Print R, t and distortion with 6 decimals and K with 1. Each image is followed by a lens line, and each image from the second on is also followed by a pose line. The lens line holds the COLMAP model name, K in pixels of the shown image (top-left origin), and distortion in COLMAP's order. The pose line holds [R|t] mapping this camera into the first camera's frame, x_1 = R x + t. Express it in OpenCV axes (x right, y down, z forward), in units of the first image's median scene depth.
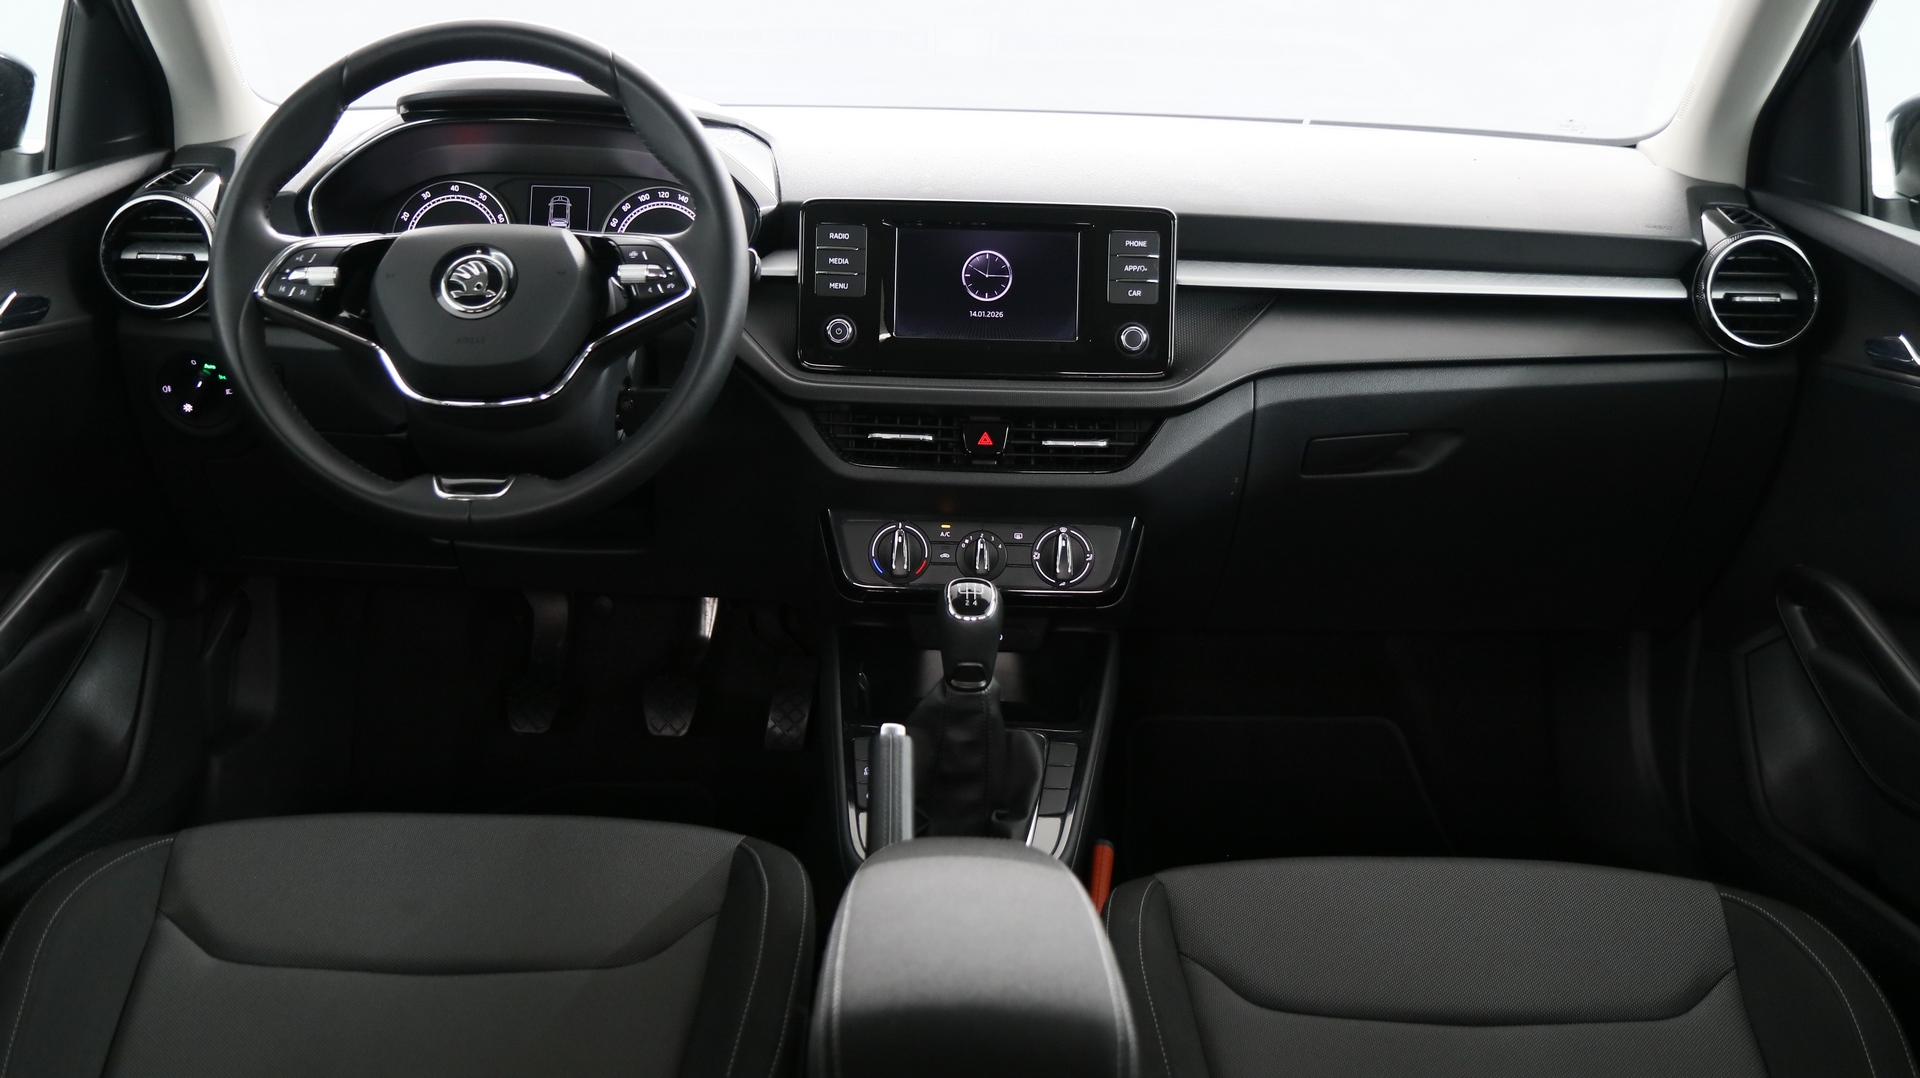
lens RADIAL K [[2040.5, 0, 953.5], [0, 2040.5, 548.9], [0, 0, 1]] dist [0.027786, 0.000000]
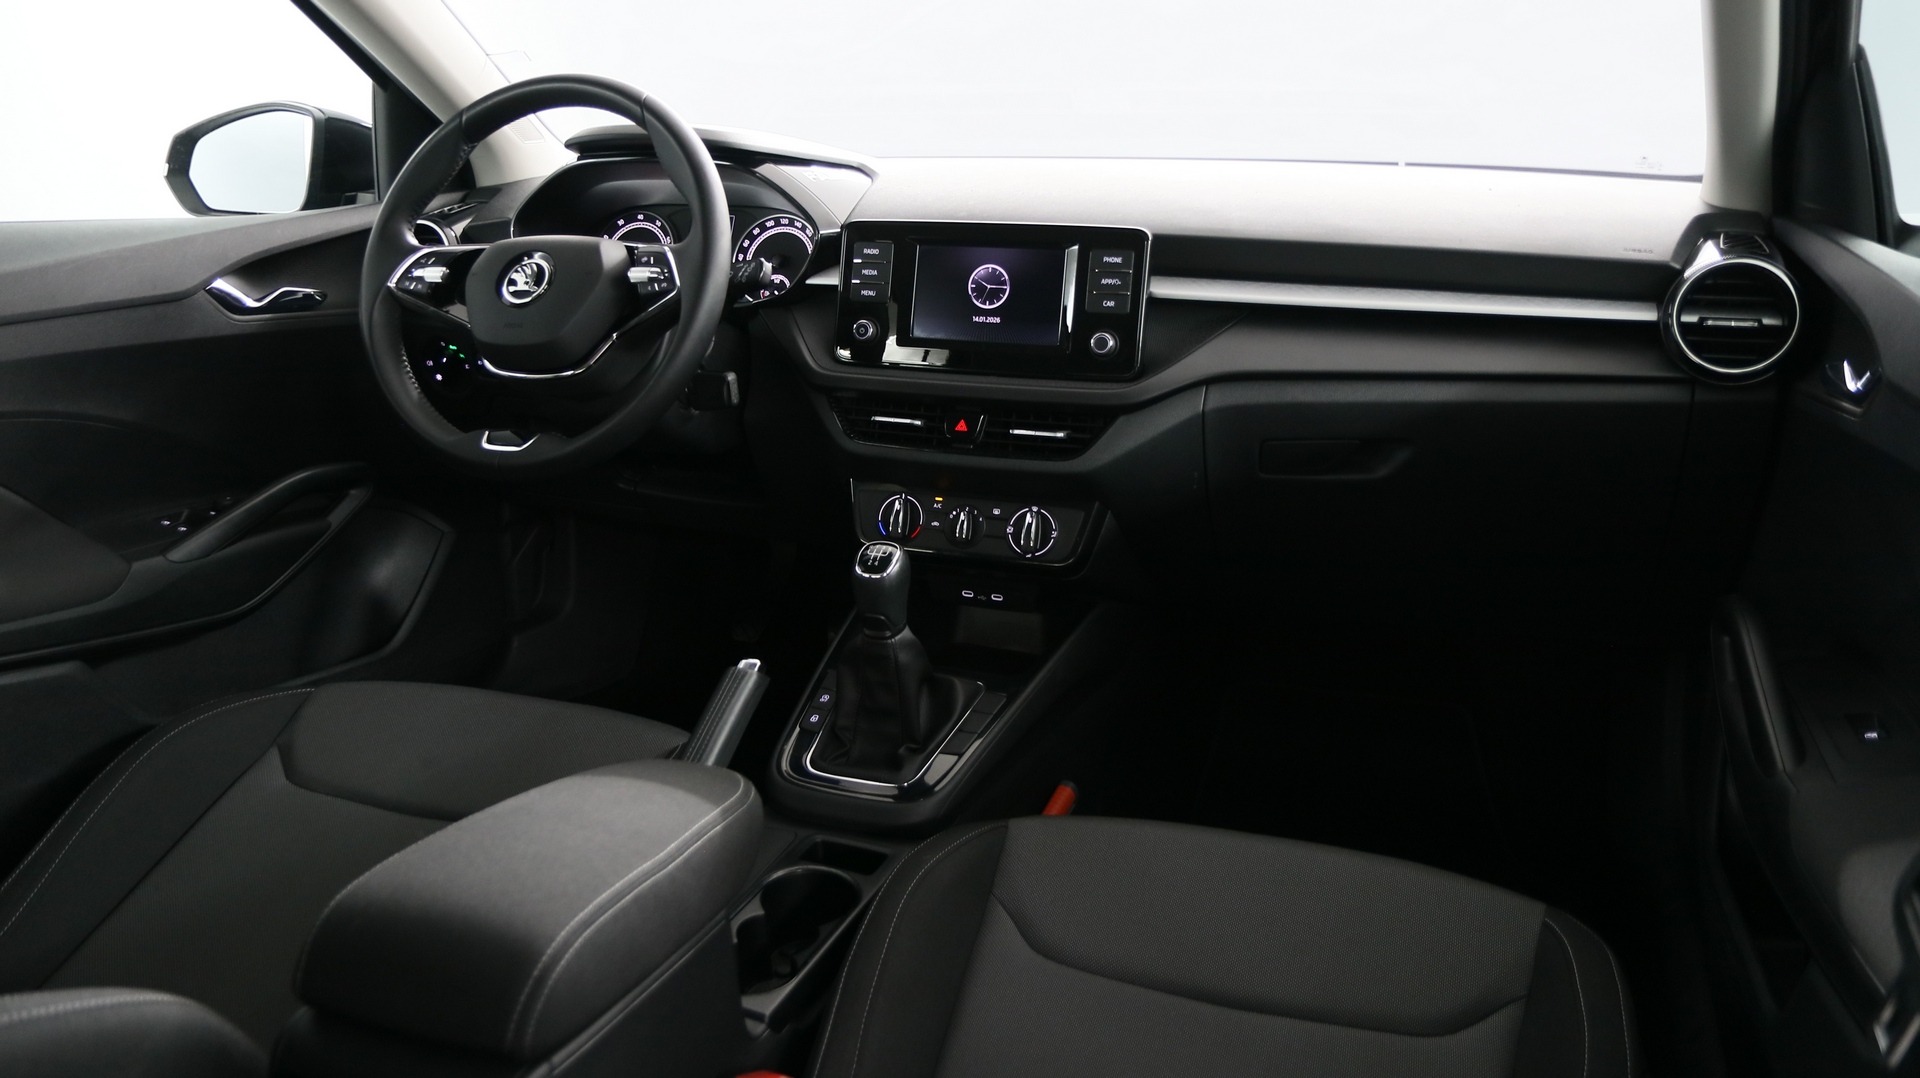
lens RADIAL K [[1463.2, 0, 951.4], [0, 1463.2, 541.6], [0, 0, 1]] dist [-0.008807, -0.002188]
pose [[0.932975, 0.074914, -0.352059, 0.301661], [-0.070431, 0.997190, 0.025545, -0.008706], [0.352983, 0.000963, 0.935629, 0.213644]]
